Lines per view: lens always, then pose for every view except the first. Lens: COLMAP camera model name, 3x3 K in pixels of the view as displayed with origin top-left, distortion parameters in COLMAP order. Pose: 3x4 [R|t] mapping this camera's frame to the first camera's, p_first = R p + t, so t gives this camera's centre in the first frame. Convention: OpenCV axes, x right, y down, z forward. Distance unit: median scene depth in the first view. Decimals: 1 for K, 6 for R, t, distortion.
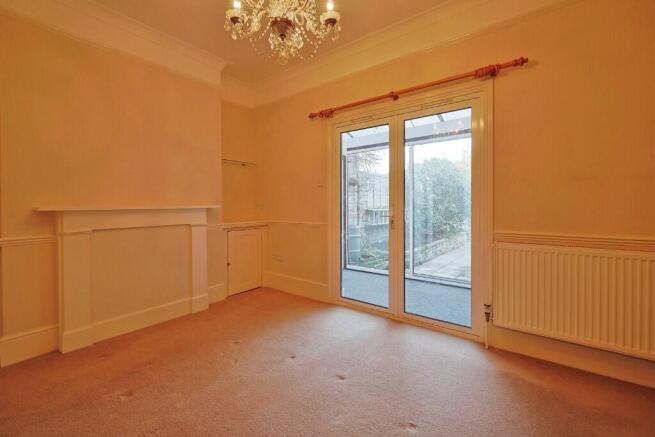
lens RADIAL K [[280.6, 0, 326.0], [0, 280.6, 212.4], [0, 0, 1]] dist [0.008811, -0.001680]
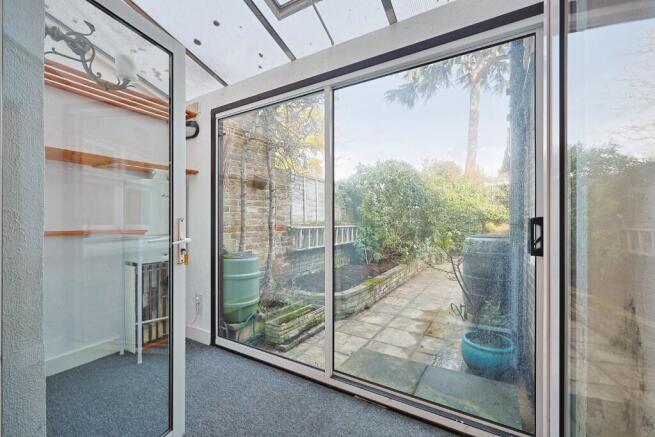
lens RADIAL K [[280.6, 0, 327.2], [0, 280.6, 219.9], [0, 0, 1]] dist [0.008811, -0.001680]
pose [[0.991006, 0.008311, 0.133561, 0.144740], [-0.004896, 0.999653, -0.025882, -0.009044], [-0.133730, 0.024995, 0.990703, 0.334133]]
